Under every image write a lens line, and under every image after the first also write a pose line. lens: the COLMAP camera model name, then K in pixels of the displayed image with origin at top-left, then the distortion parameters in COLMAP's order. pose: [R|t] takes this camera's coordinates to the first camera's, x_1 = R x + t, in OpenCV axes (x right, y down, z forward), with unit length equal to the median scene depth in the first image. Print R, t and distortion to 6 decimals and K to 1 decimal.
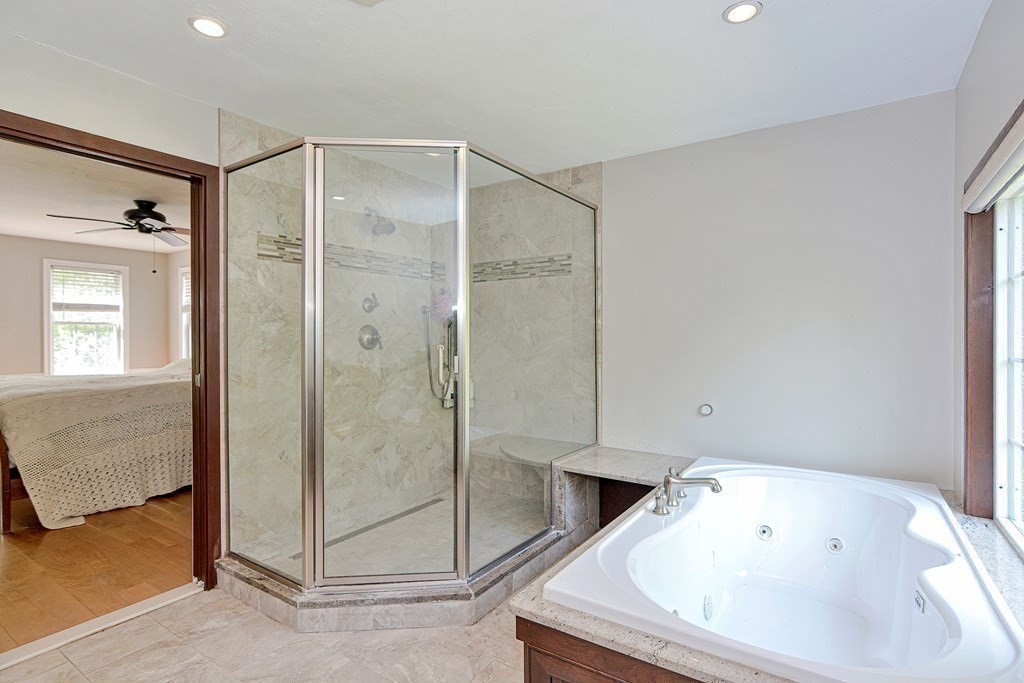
lens RADIAL K [[501.4, 0, 510.7], [0, 501.4, 340.4], [0, 0, 1]] dist [-0.013706, 0.005424]
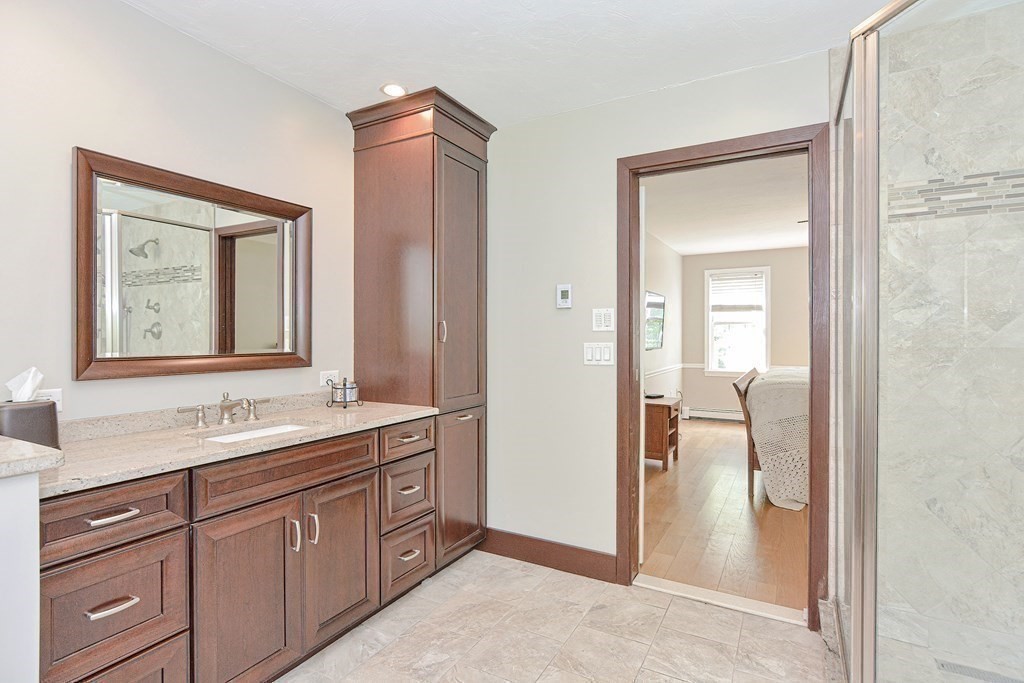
lens RADIAL K [[501.4, 0, 510.0], [0, 501.4, 340.4], [0, 0, 1]] dist [-0.013706, 0.005424]
pose [[0.082705, 0.008015, -0.996542, 0.187004], [-0.005789, 0.999955, 0.007562, 0.006528], [0.996557, 0.005144, 0.082748, 0.414404]]
